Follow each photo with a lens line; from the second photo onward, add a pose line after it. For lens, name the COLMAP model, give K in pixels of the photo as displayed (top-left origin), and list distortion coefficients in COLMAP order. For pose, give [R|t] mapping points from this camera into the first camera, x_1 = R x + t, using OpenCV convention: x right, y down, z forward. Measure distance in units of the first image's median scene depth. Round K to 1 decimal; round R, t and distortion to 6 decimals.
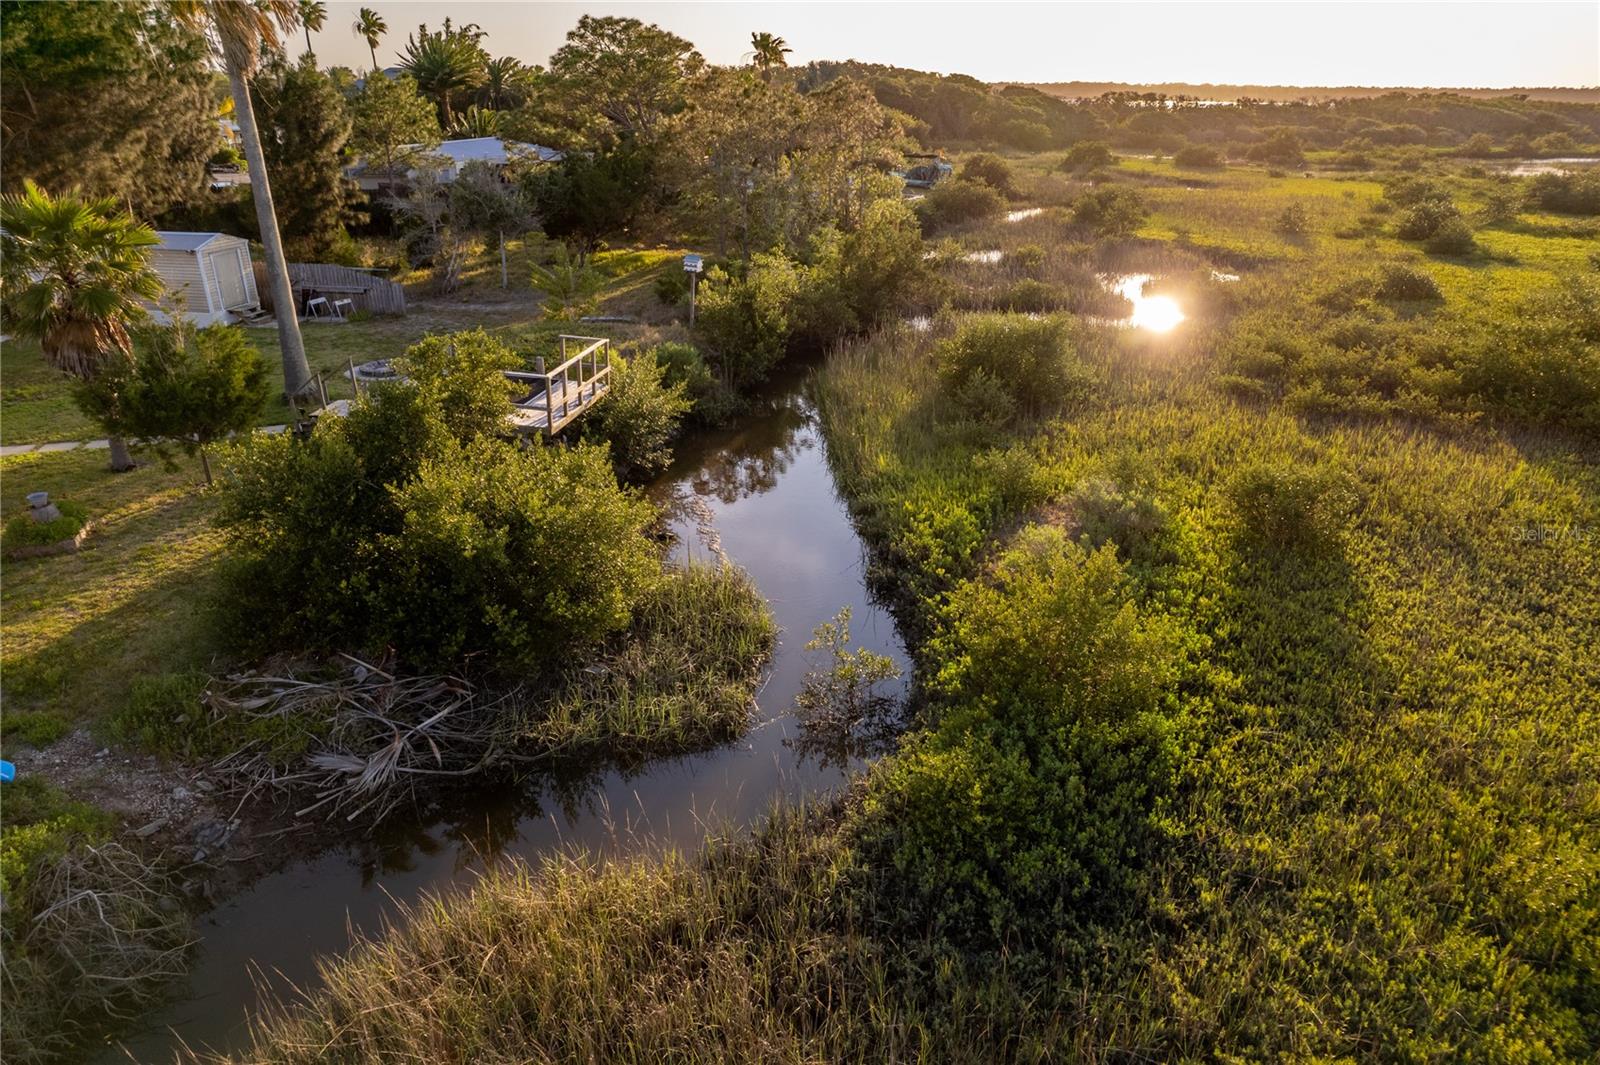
lens RADIAL K [[1005.2, 0, 805.3], [0, 1005.2, 531.5], [0, 0, 1]] dist [-0.089143, 0.072467]
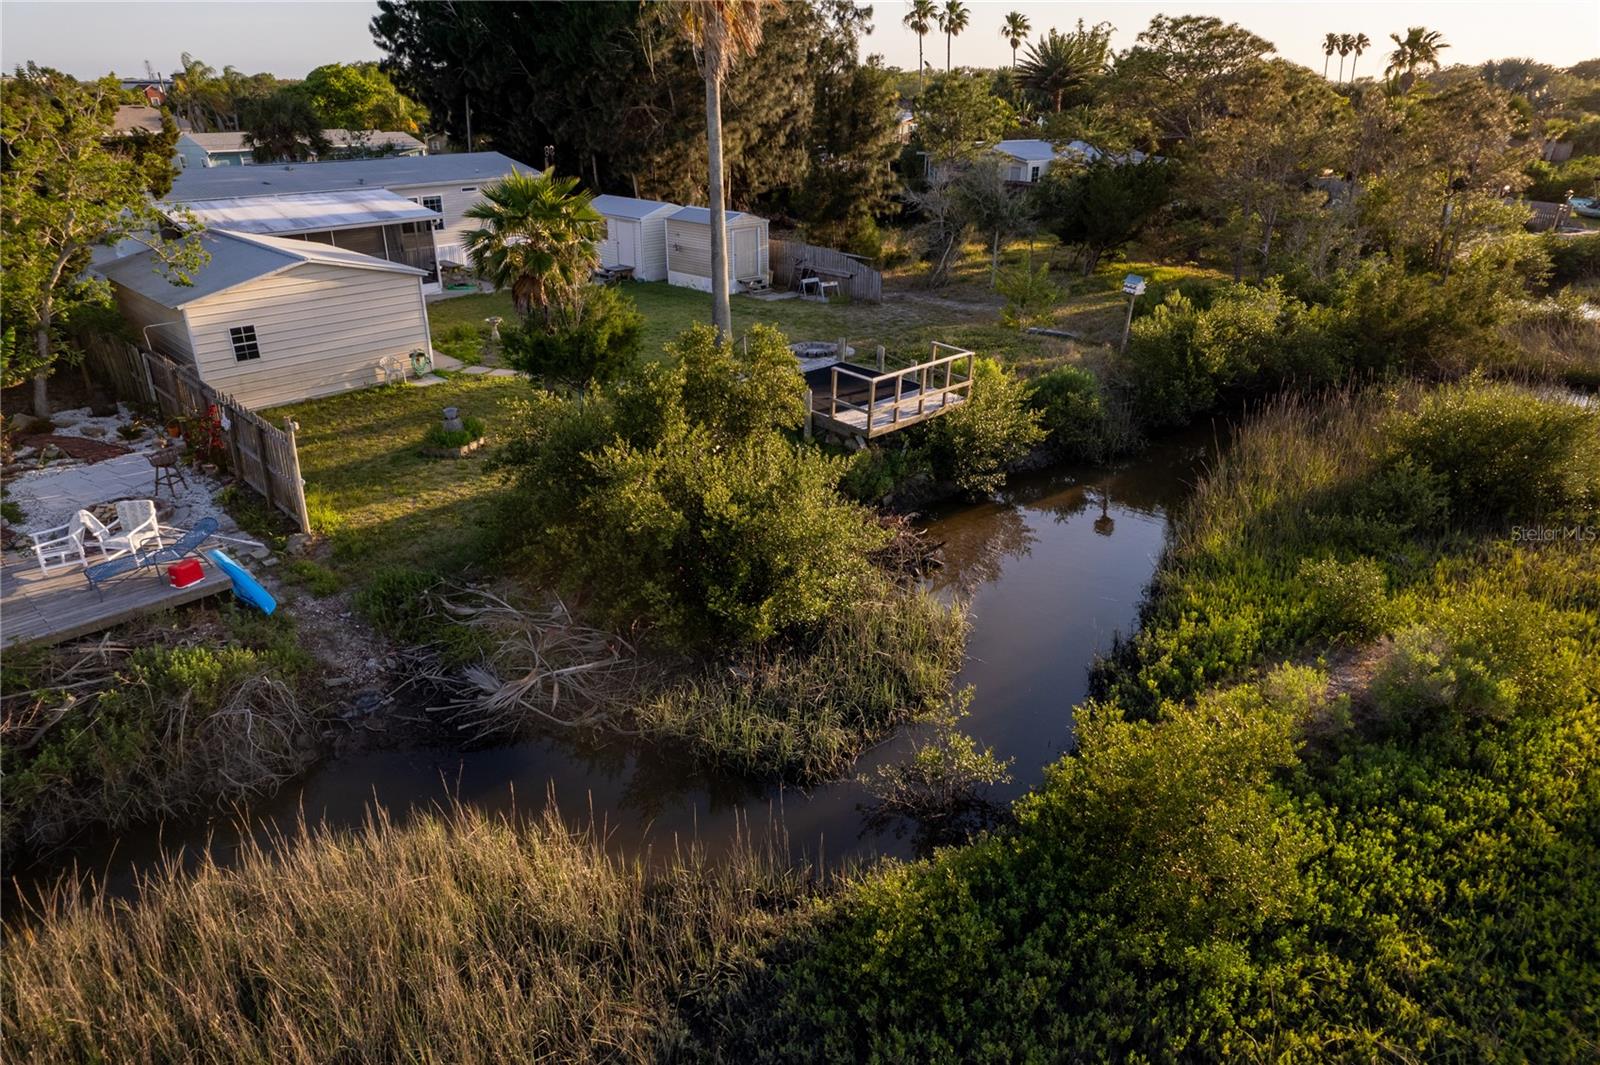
lens RADIAL K [[1034.6, 0, 820.9], [0, 1034.6, 506.0], [0, 0, 1]] dist [-0.094870, 0.082330]
pose [[0.821399, 0.211297, -0.529771, 0.166217], [-0.227586, 0.973120, 0.035258, -0.035317], [0.522980, 0.091607, 0.847408, 0.069923]]
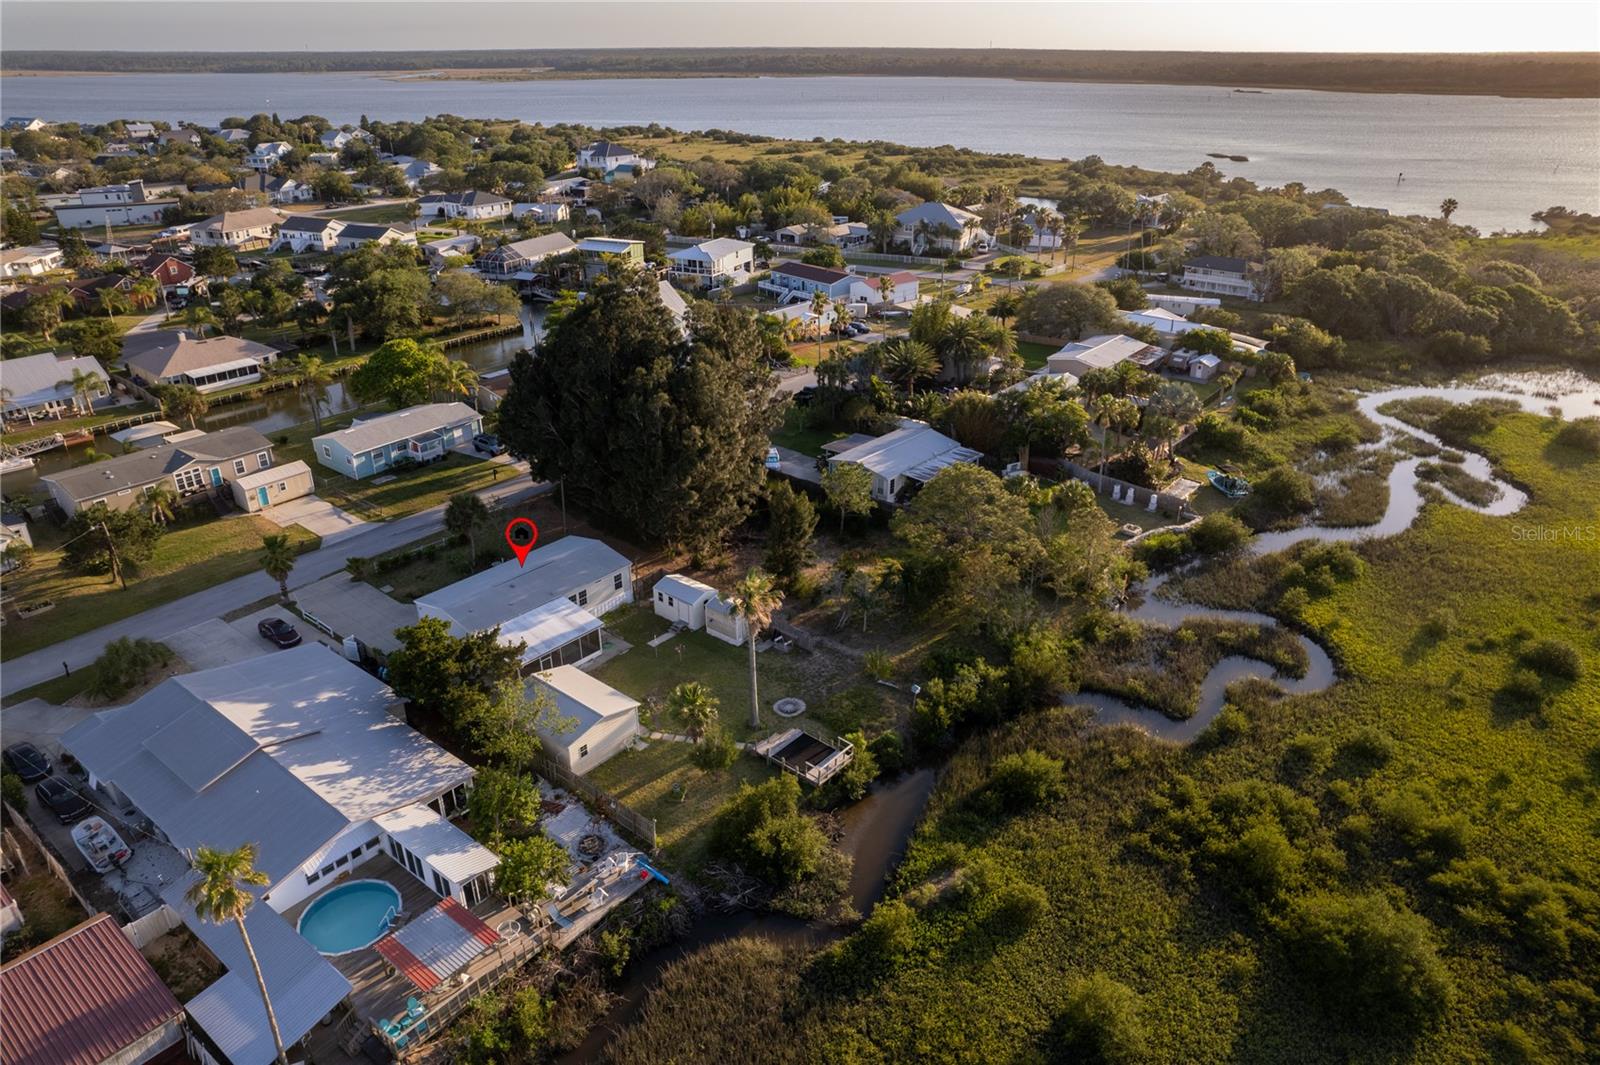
lens RADIAL K [[1005.2, 0, 805.3], [0, 1005.2, 531.5], [0, 0, 1]] dist [-0.089143, 0.072467]
pose [[0.867805, 0.190879, -0.458780, 0.587029], [-0.182728, 0.981170, 0.062584, -0.643087], [0.462087, 0.029522, 0.886343, -1.058982]]
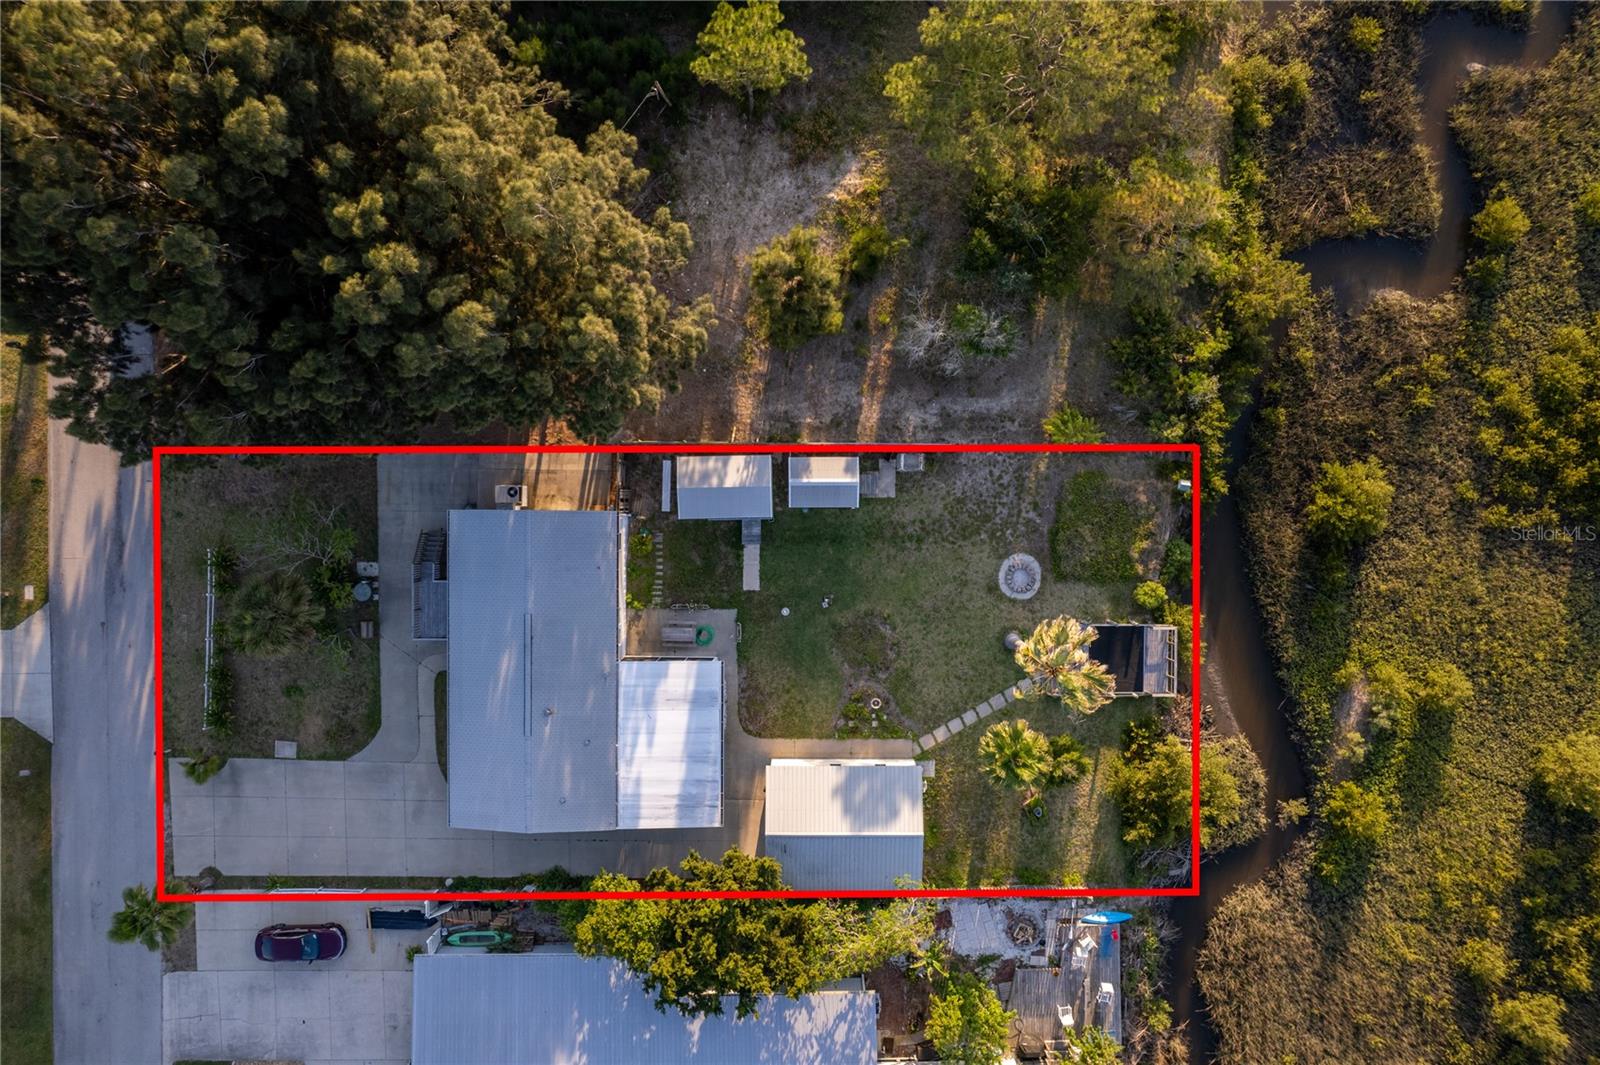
lens RADIAL K [[1005.2, 0, 805.3], [0, 1005.2, 531.5], [0, 0, 1]] dist [-0.089143, 0.072467]
pose [[0.986477, -0.159644, -0.037113, -0.611309], [0.097049, 0.386465, 0.917184, -1.596226], [-0.132080, -0.908382, 0.396732, 0.335428]]
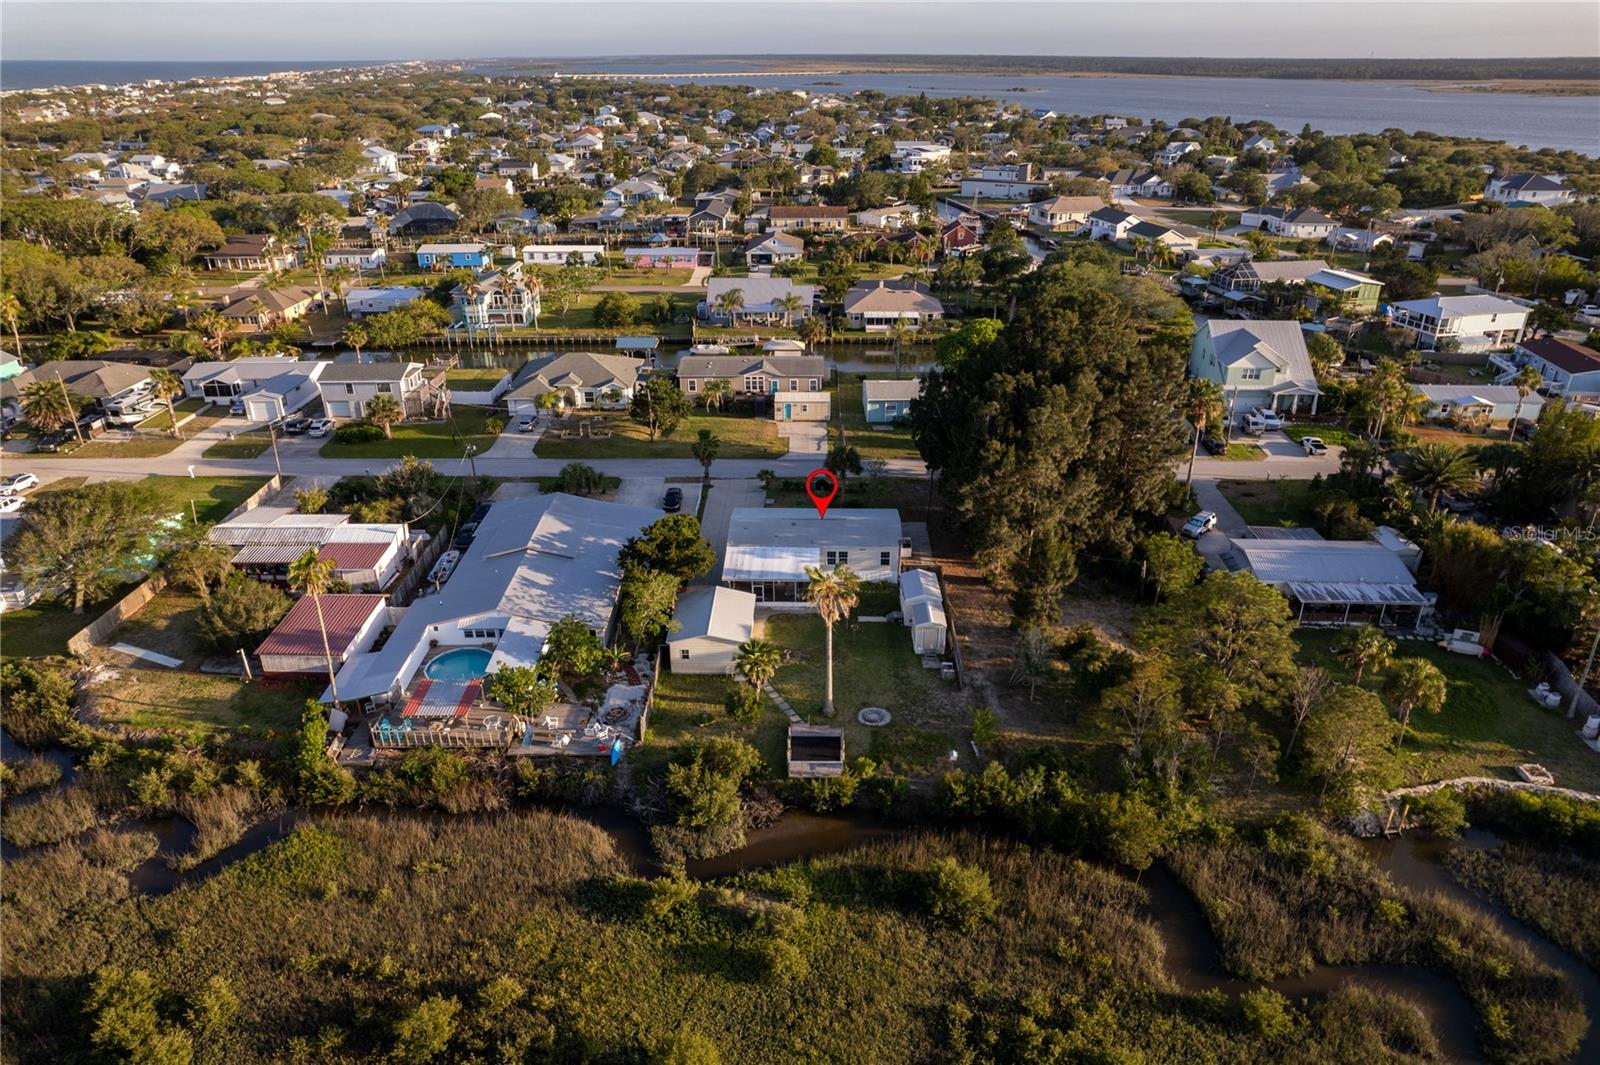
lens RADIAL K [[1034.6, 0, 820.9], [0, 1034.6, 506.0], [0, 0, 1]] dist [-0.094870, 0.082330]
pose [[0.170865, 0.370471, -0.912993, 1.449007], [-0.403681, 0.871601, 0.278126, -1.082464], [0.898803, 0.321036, 0.298478, -0.064305]]
